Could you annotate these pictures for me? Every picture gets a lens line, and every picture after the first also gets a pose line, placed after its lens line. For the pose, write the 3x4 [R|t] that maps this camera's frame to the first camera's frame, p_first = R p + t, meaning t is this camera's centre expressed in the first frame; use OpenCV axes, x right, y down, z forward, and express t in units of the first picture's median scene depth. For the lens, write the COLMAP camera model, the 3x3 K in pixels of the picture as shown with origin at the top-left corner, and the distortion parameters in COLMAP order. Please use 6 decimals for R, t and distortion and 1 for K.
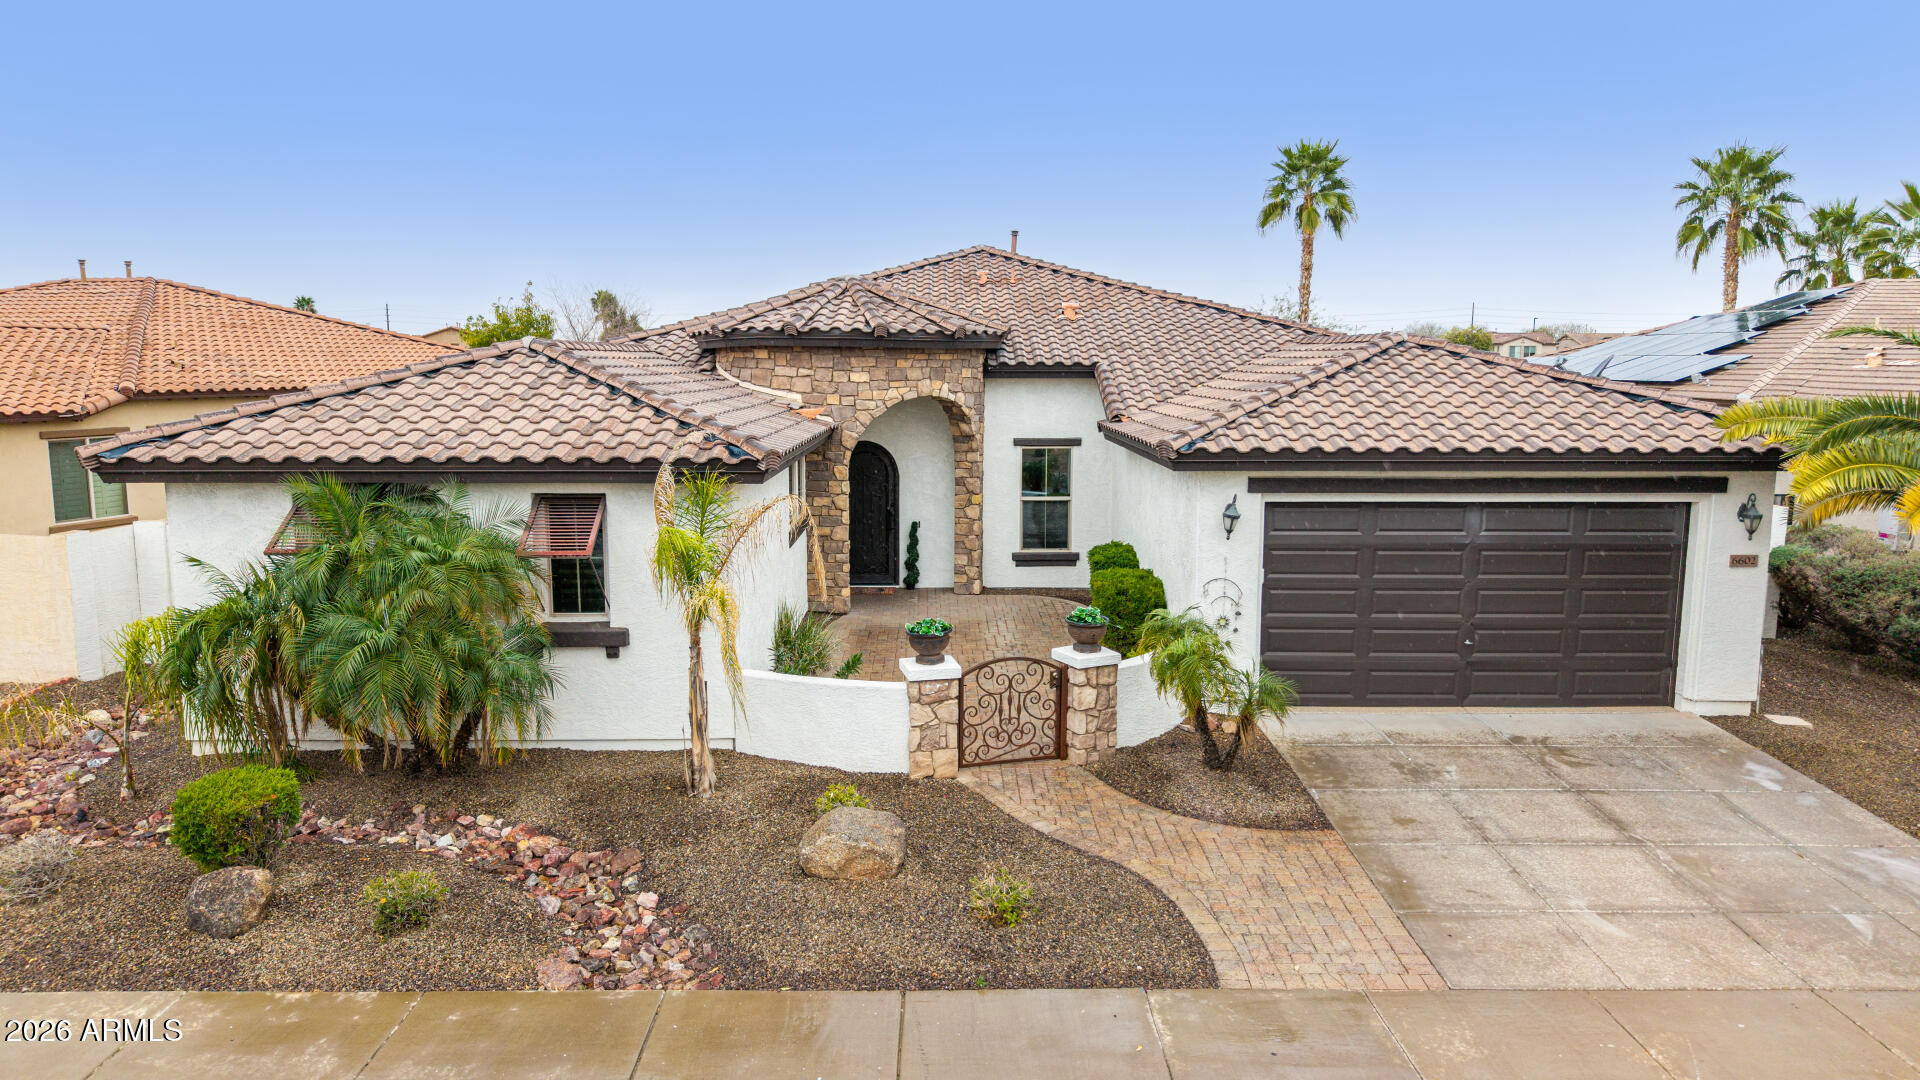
lens RADIAL K [[1288.1, 0, 954.2], [0, 1288.1, 539.7], [0, 0, 1]] dist [0.025758, -0.026675]
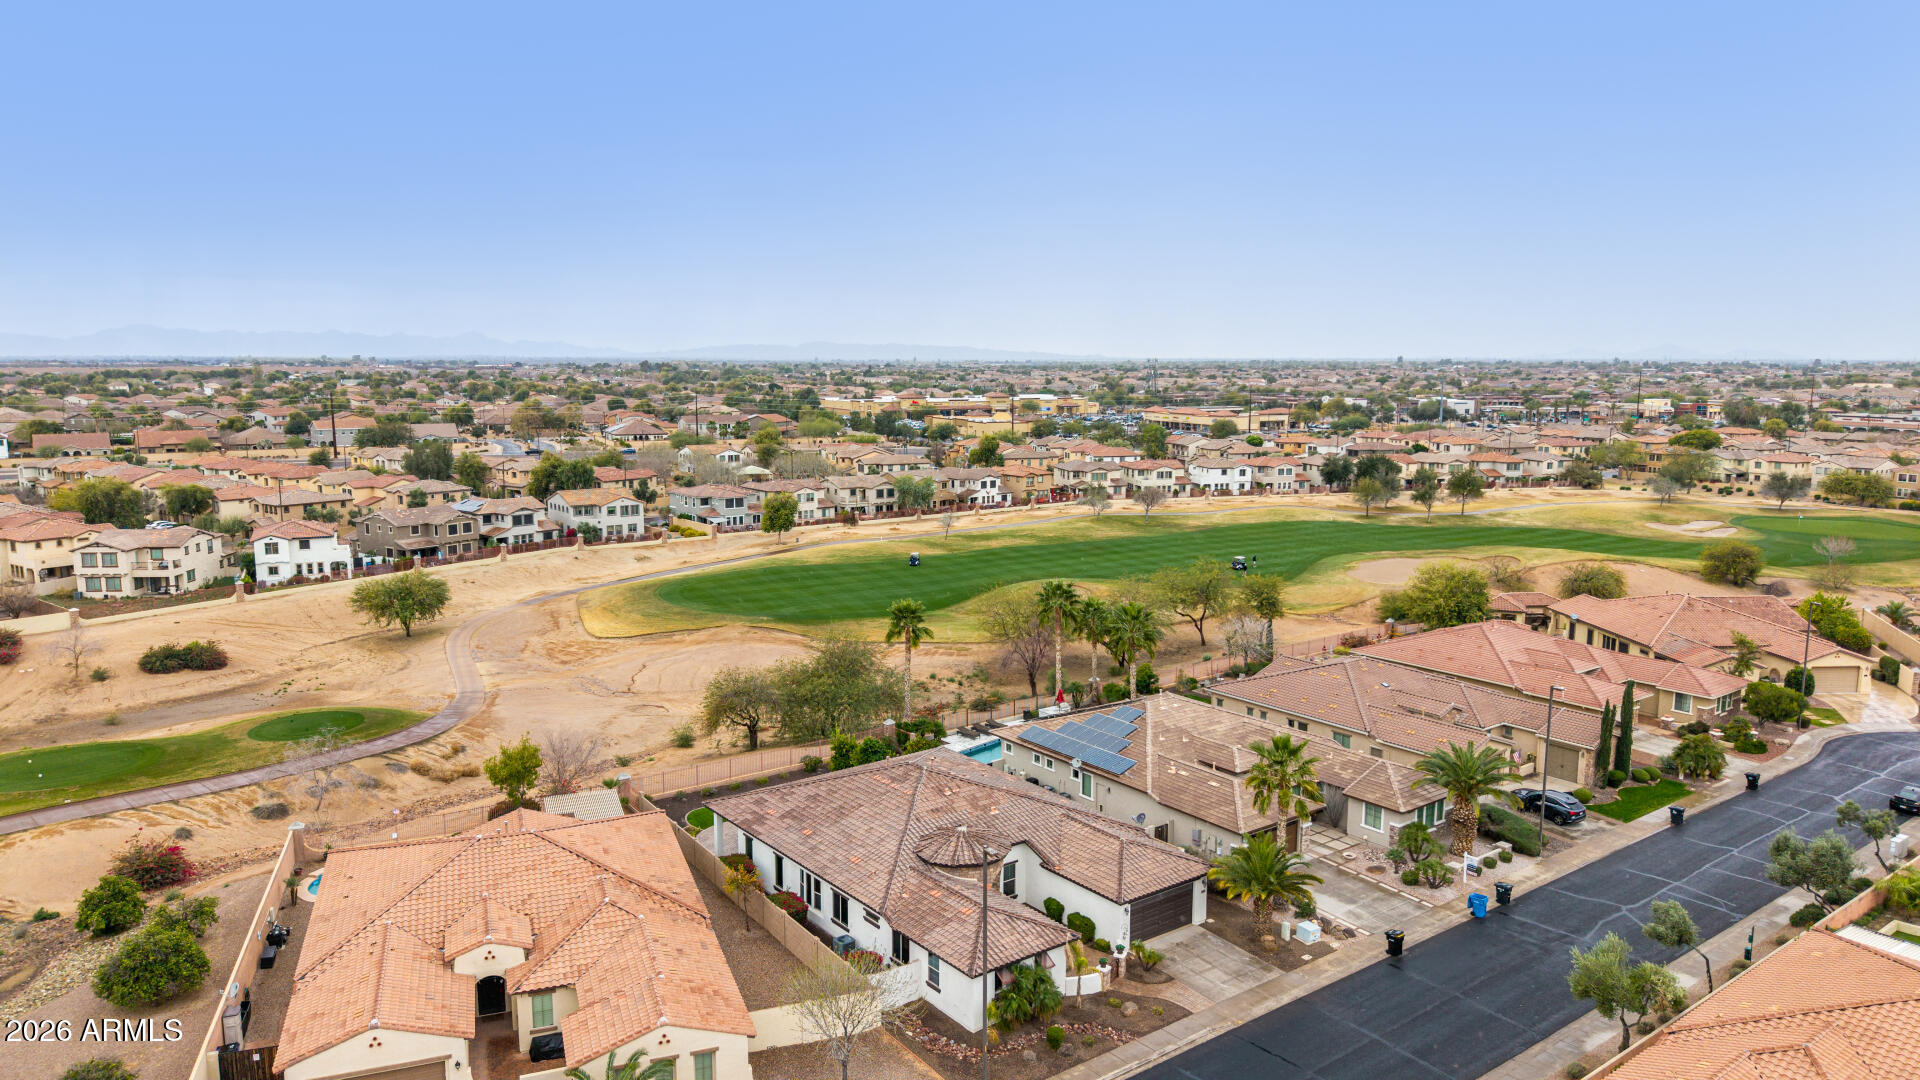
lens RADIAL K [[1288.1, 0, 971.9], [0, 1288.1, 527.5], [0, 0, 1]] dist [0.025758, -0.026675]
pose [[0.793697, -0.078991, 0.603162, -2.834798], [0.079464, 0.996500, 0.025938, -1.512533], [-0.603100, 0.027343, 0.797197, -2.315578]]
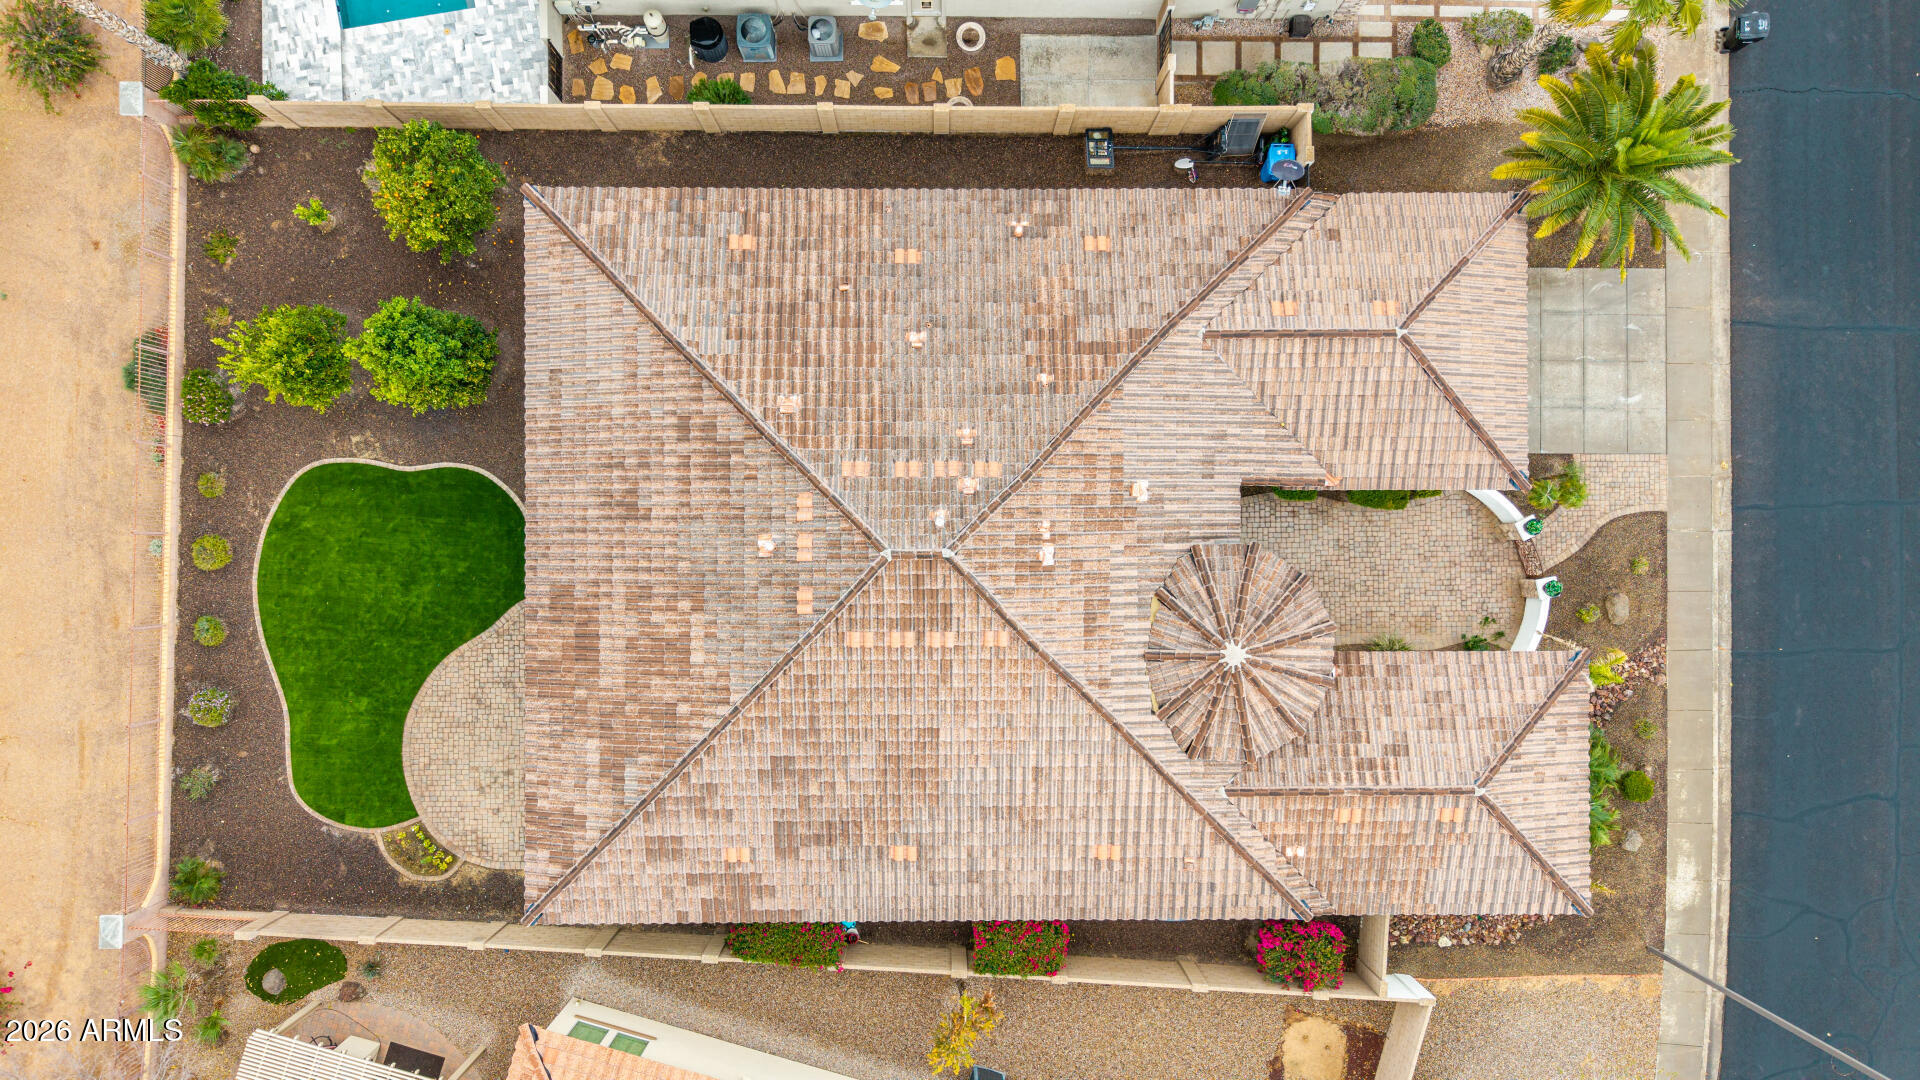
lens RADIAL K [[1288.1, 0, 959.3], [0, 1288.1, 540.4], [0, 0, 1]] dist [0.025758, -0.026675]
pose [[0.006309, -0.999971, 0.004207, 0.054452], [0.124612, 0.004960, 0.992193, -2.412416], [-0.992185, -0.005735, 0.124640, 1.656601]]
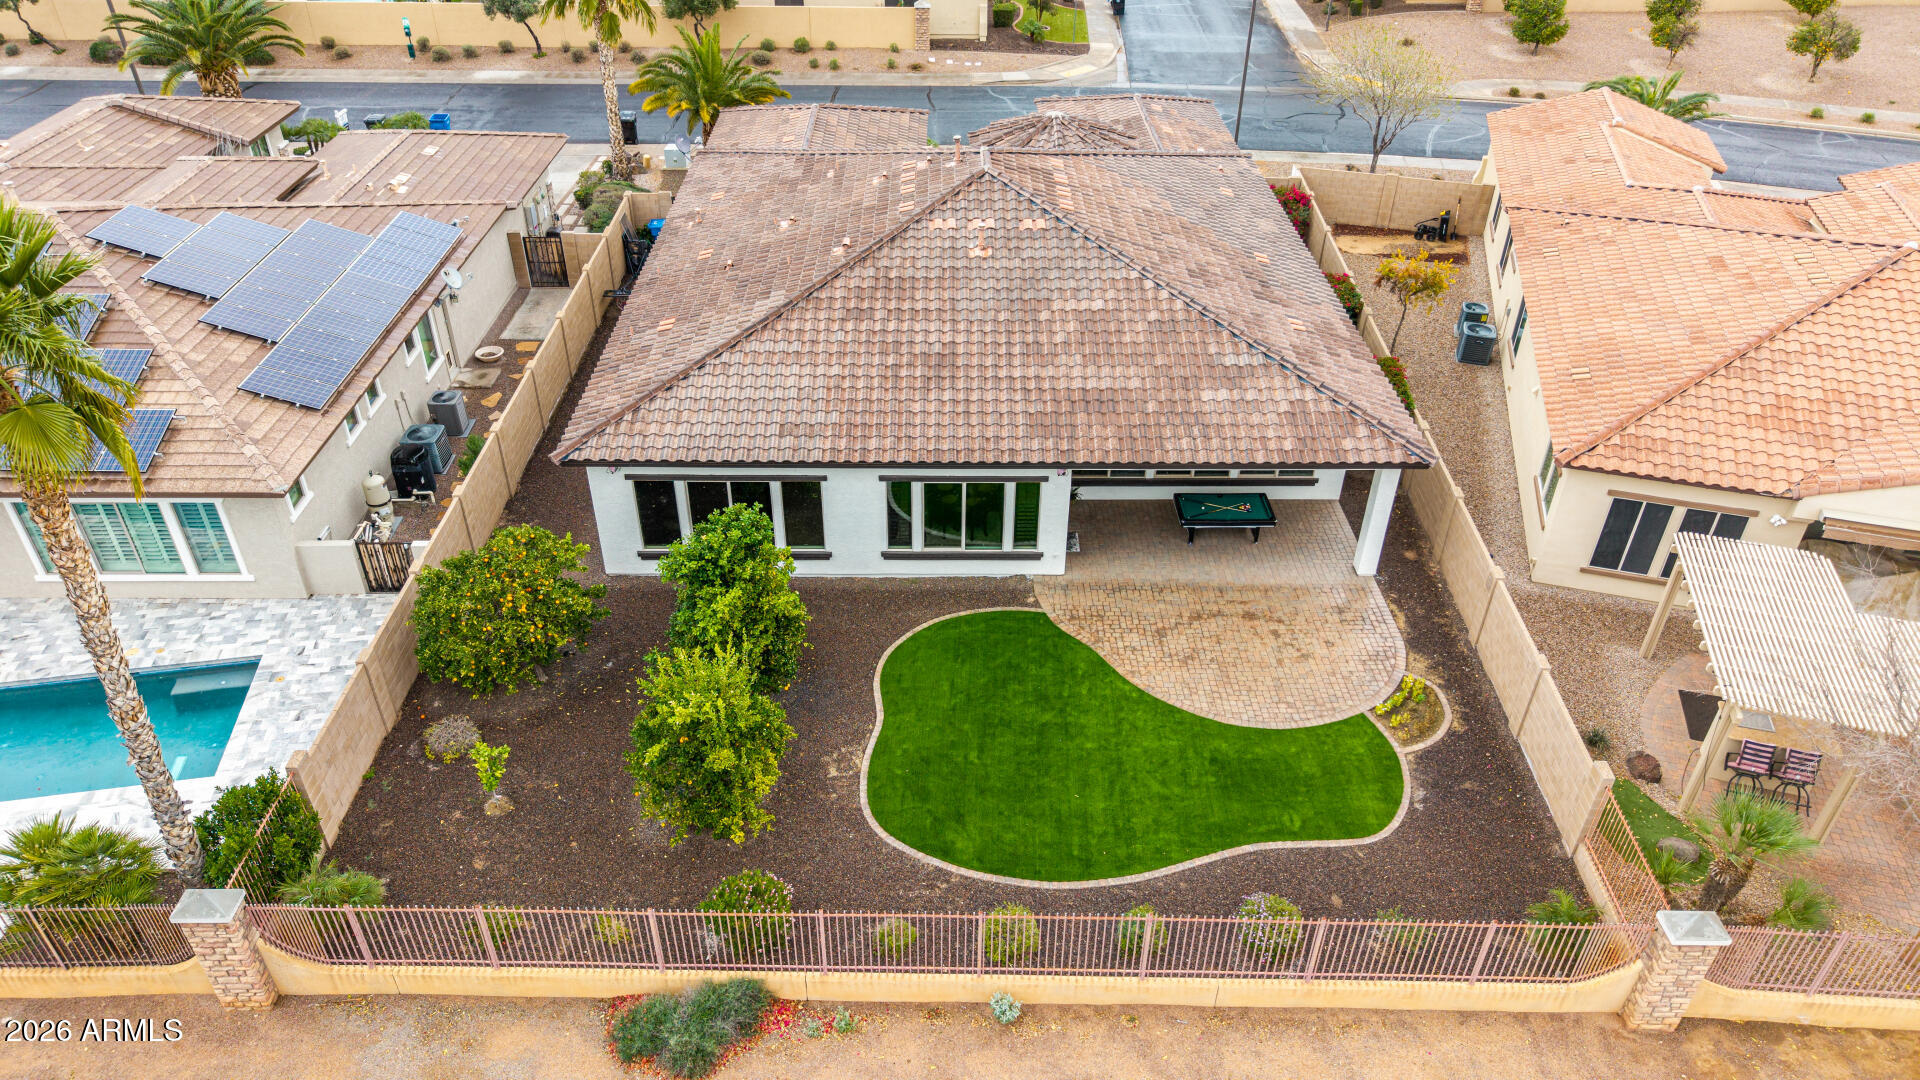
lens RADIAL K [[1288.1, 0, 948.7], [0, 1288.1, 522.8], [0, 0, 1]] dist [0.025758, -0.026675]
pose [[-0.999955, -0.009086, -0.002829, 0.106509], [-0.008626, 0.739909, 0.672652, -1.489019], [-0.004018, 0.672646, -0.739954, 4.074464]]
